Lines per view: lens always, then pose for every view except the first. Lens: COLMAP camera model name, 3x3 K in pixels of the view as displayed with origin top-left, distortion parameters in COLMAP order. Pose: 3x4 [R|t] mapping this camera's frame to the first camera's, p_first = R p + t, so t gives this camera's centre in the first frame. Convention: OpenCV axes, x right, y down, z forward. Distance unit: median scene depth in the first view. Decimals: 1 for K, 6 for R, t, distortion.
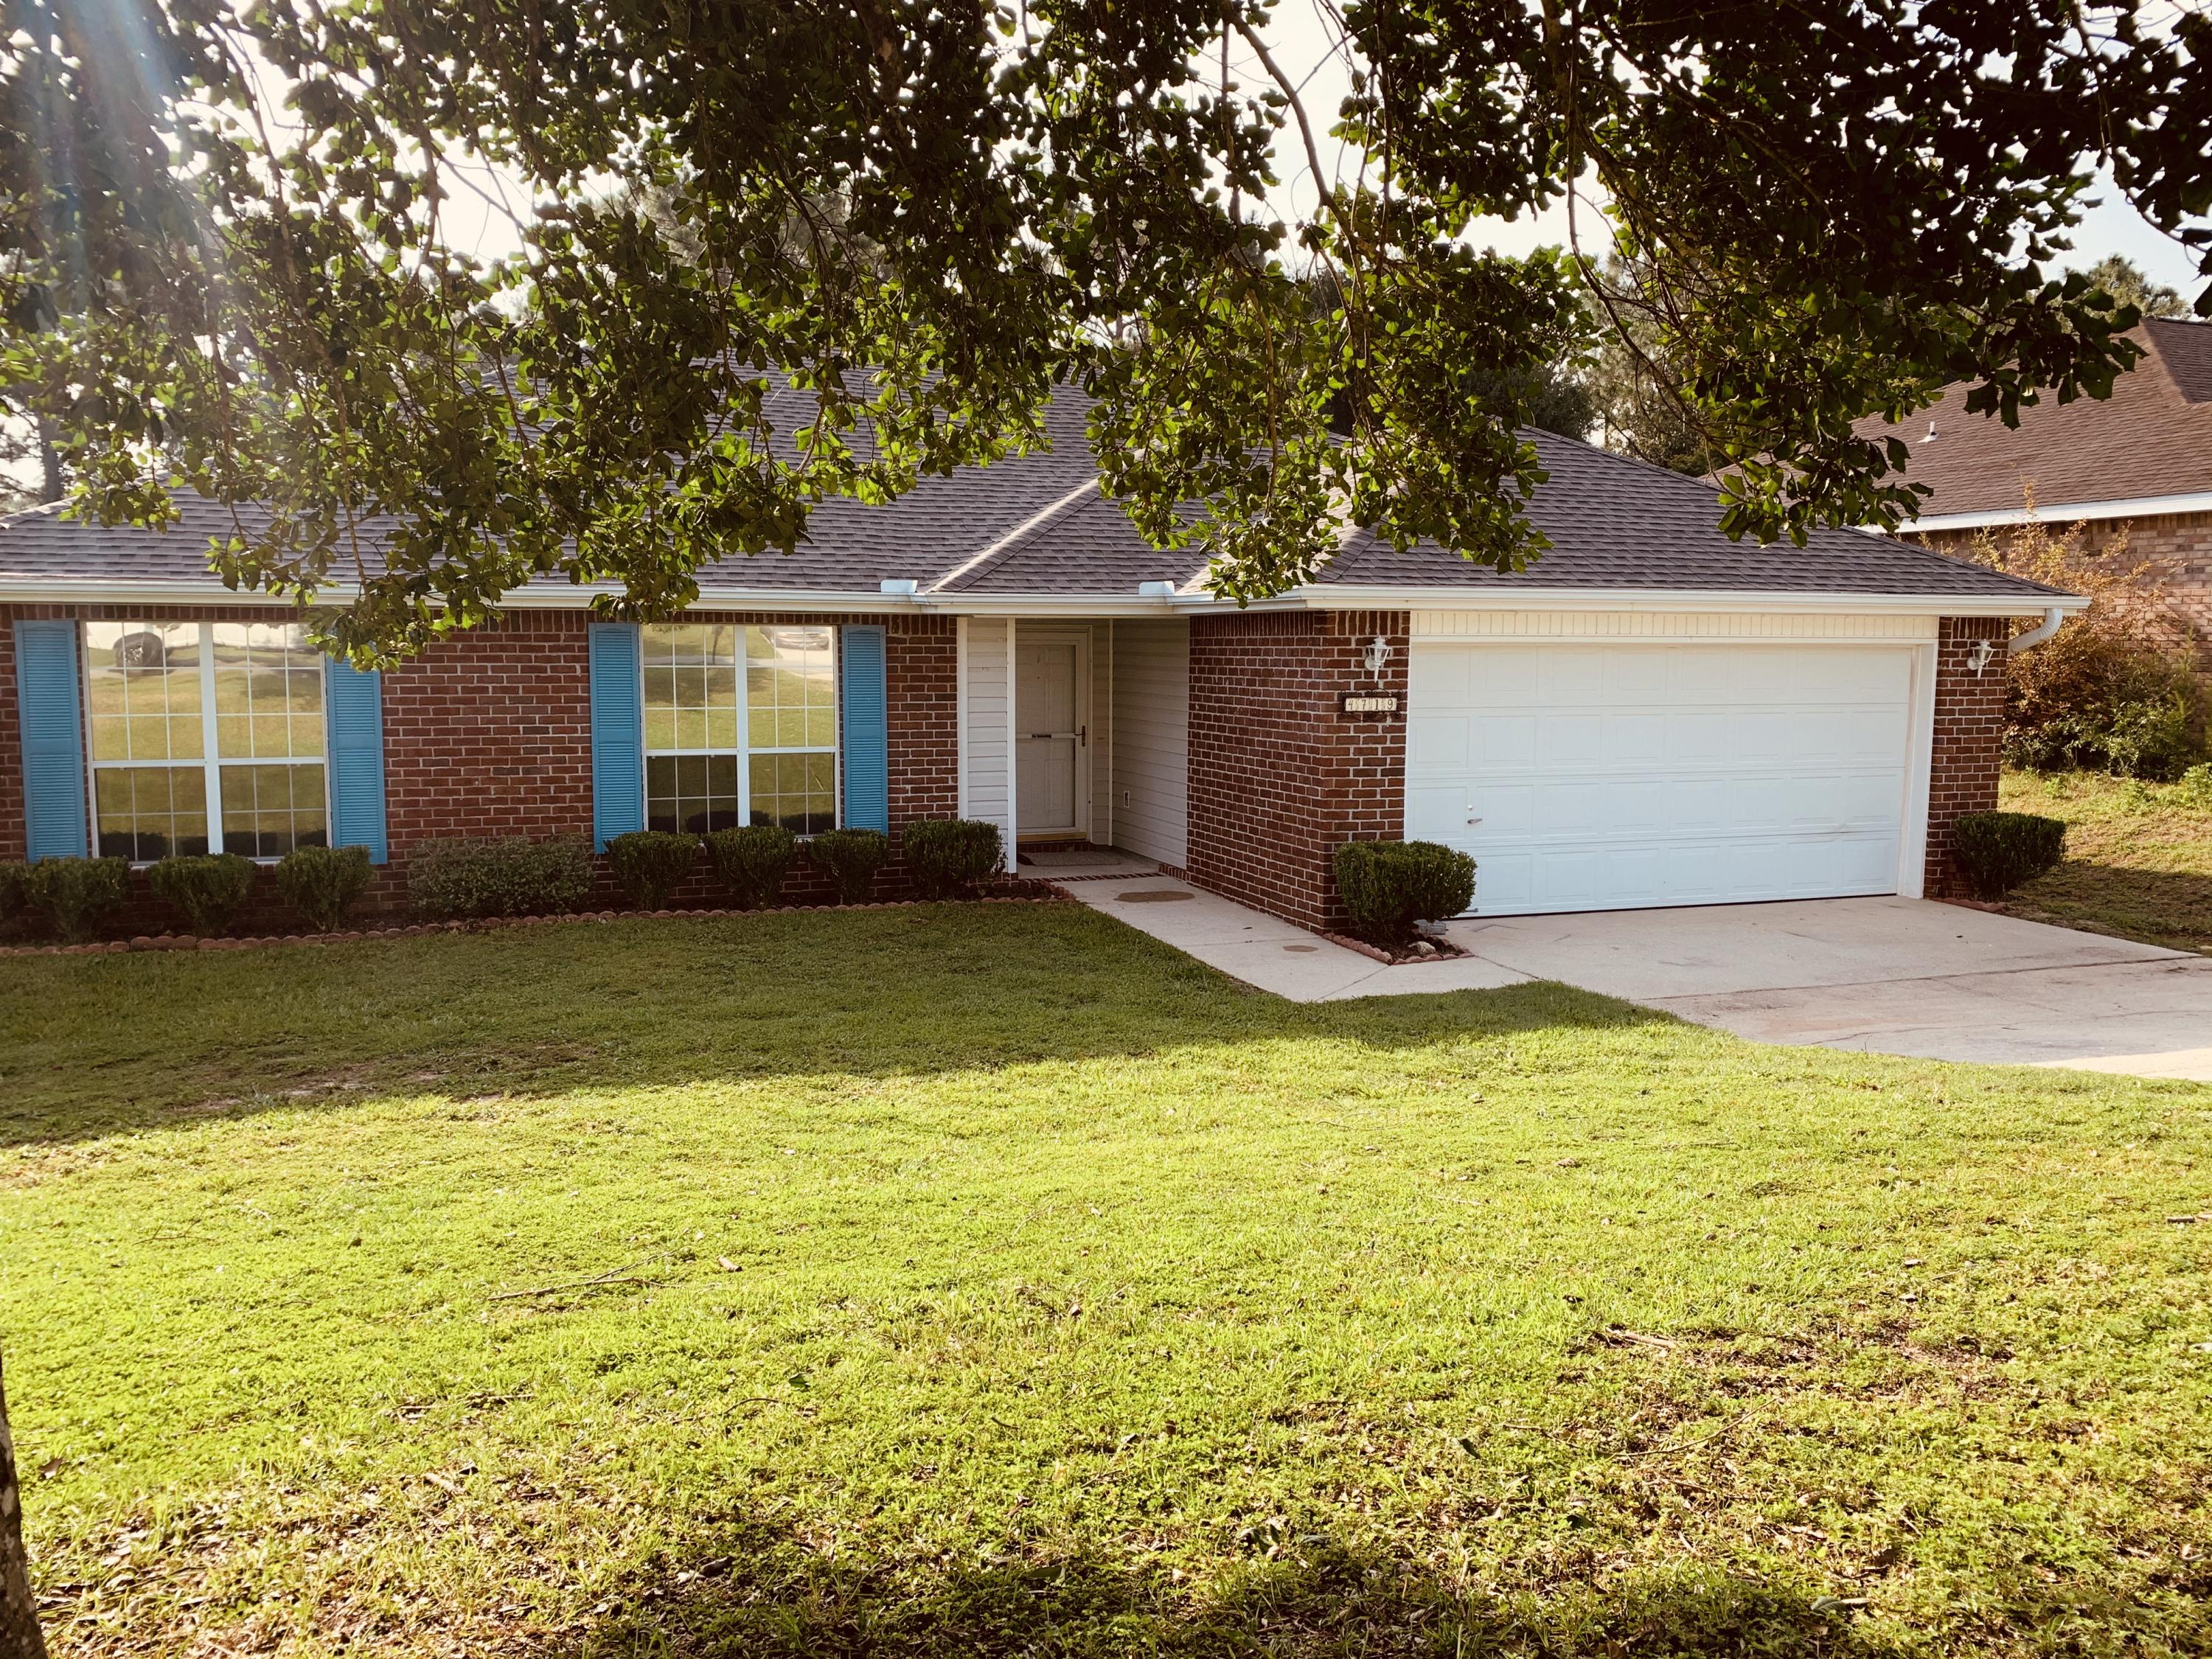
lens RADIAL K [[1675.4, 0, 1109.4], [0, 1675.4, 844.3], [0, 0, 1]] dist [0.007840, -0.001499]
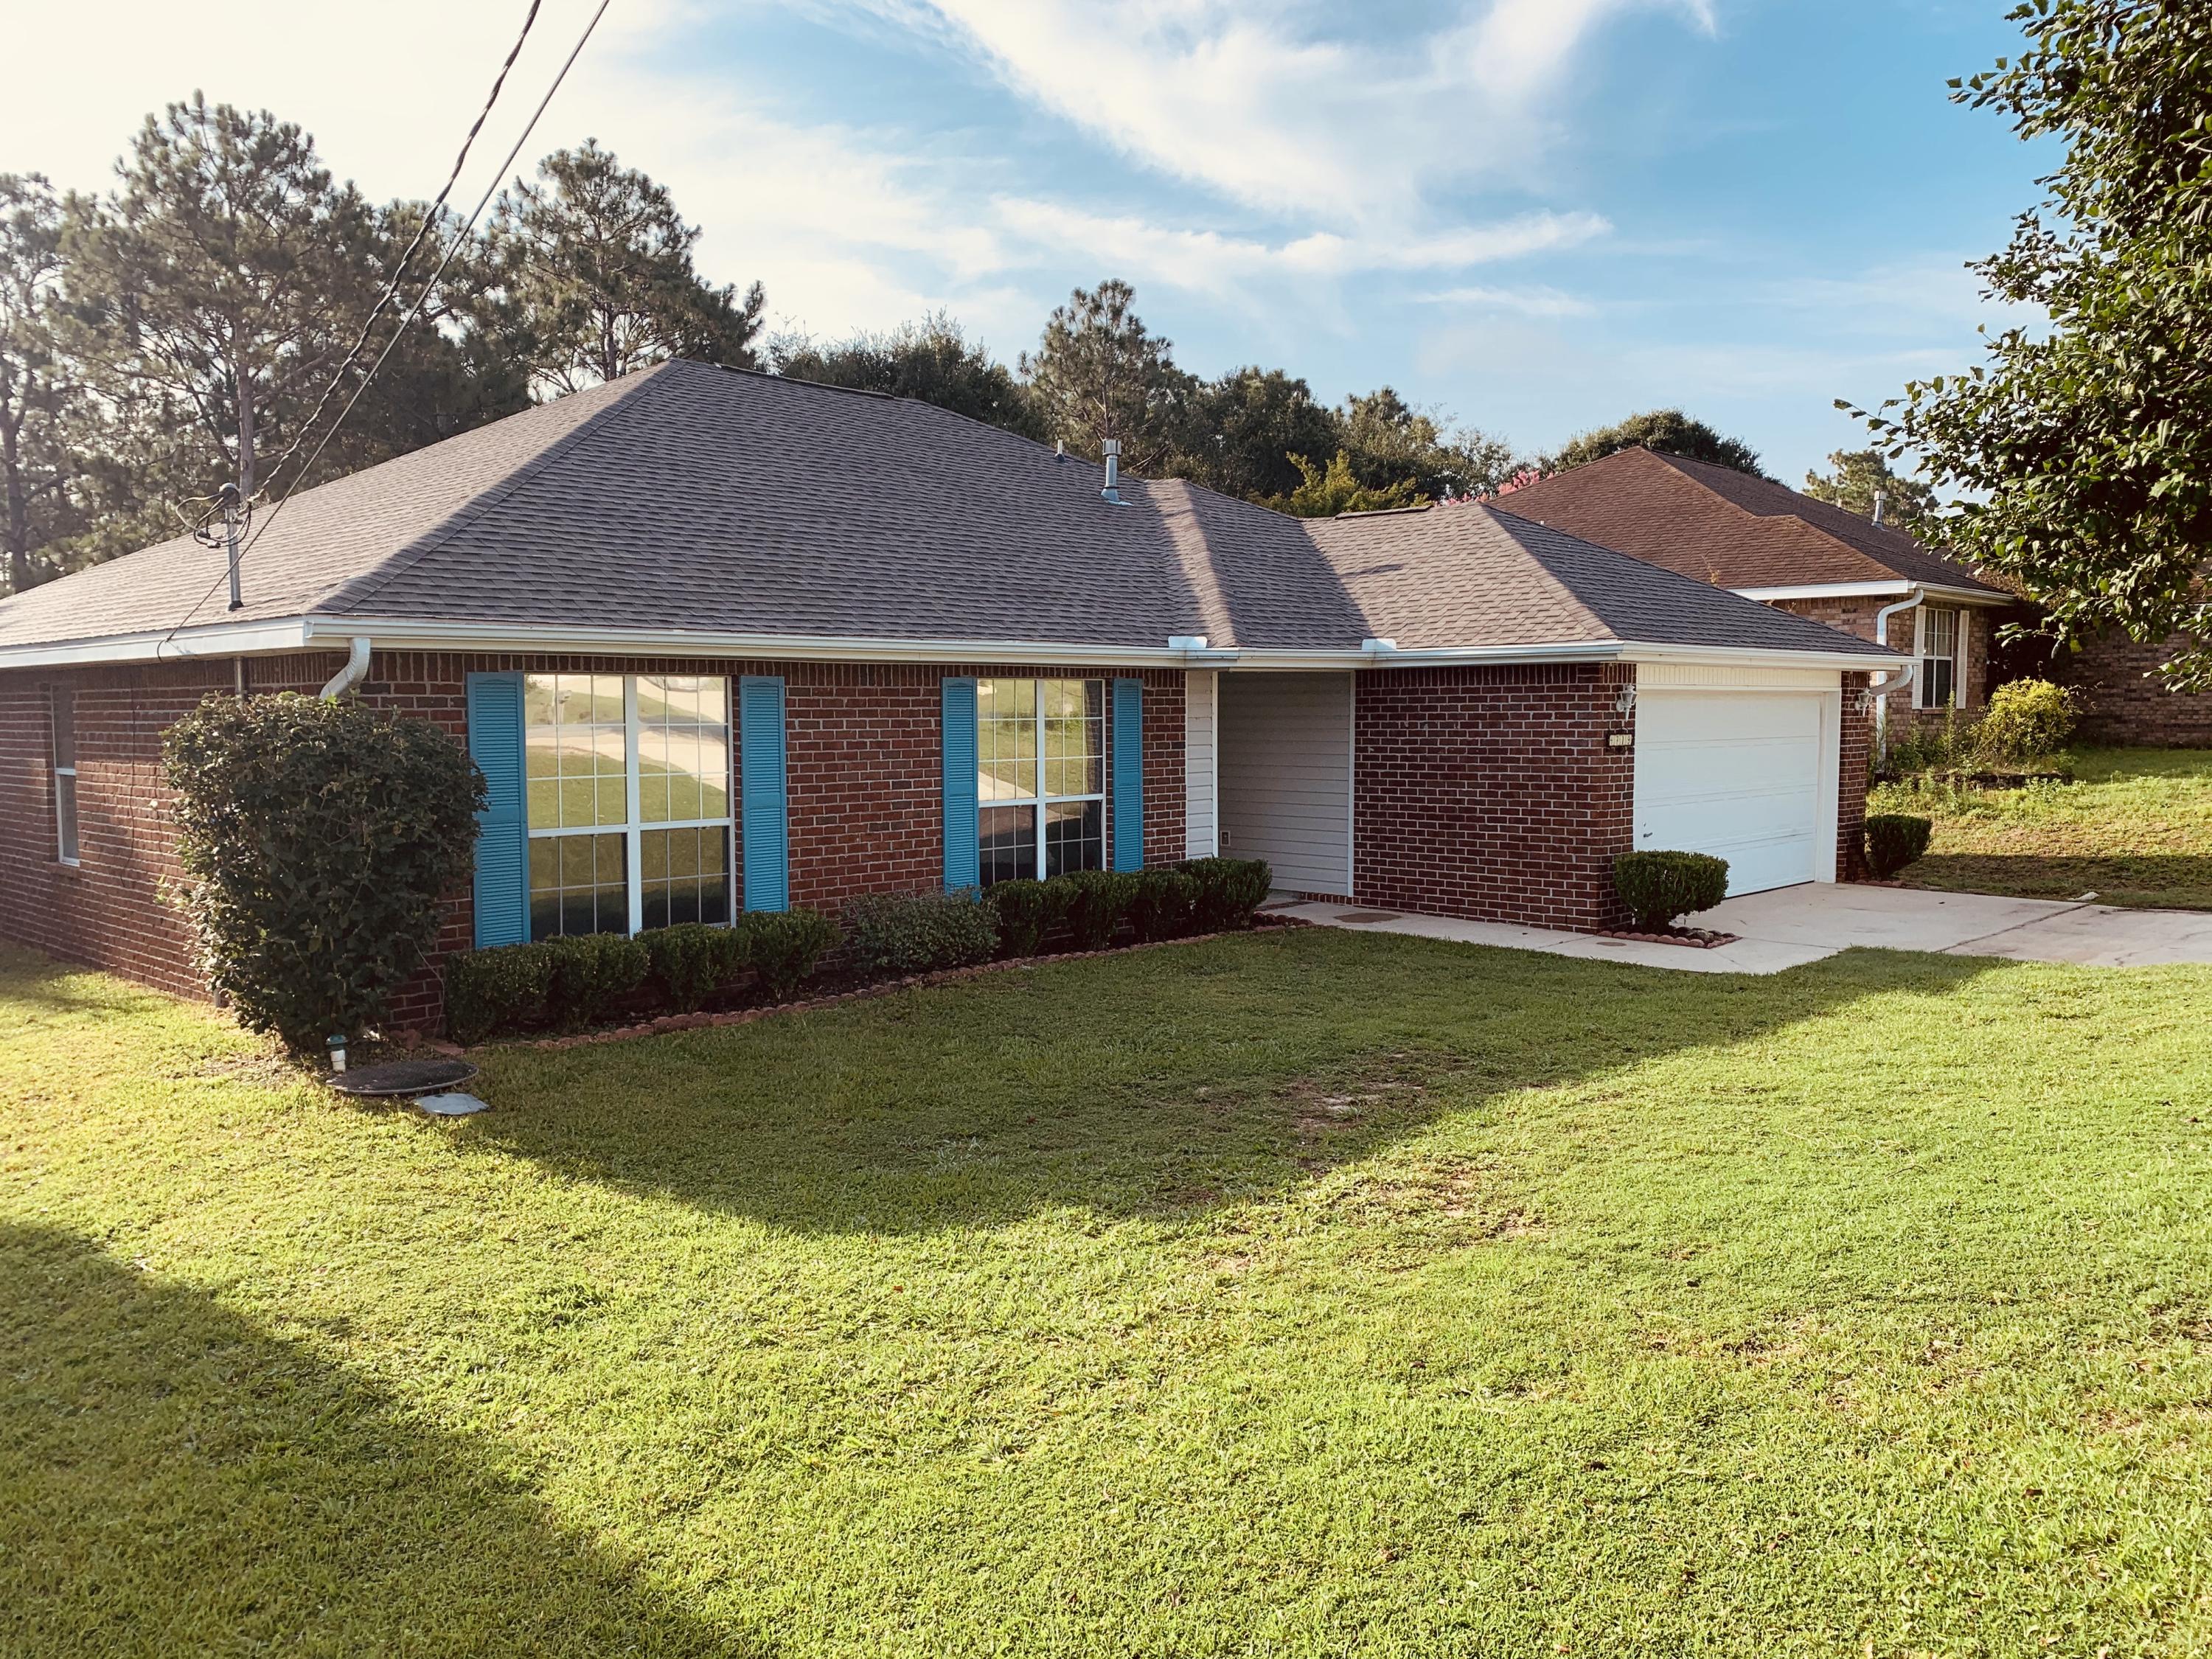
lens RADIAL K [[1675.4, 0, 1104.9], [0, 1675.4, 811.2], [0, 0, 1]] dist [0.007840, -0.001499]
pose [[0.906522, -0.036328, 0.420593, -0.638677], [0.062575, 0.996848, -0.048770, 0.003115], [-0.417495, 0.070529, 0.905938, 0.060603]]
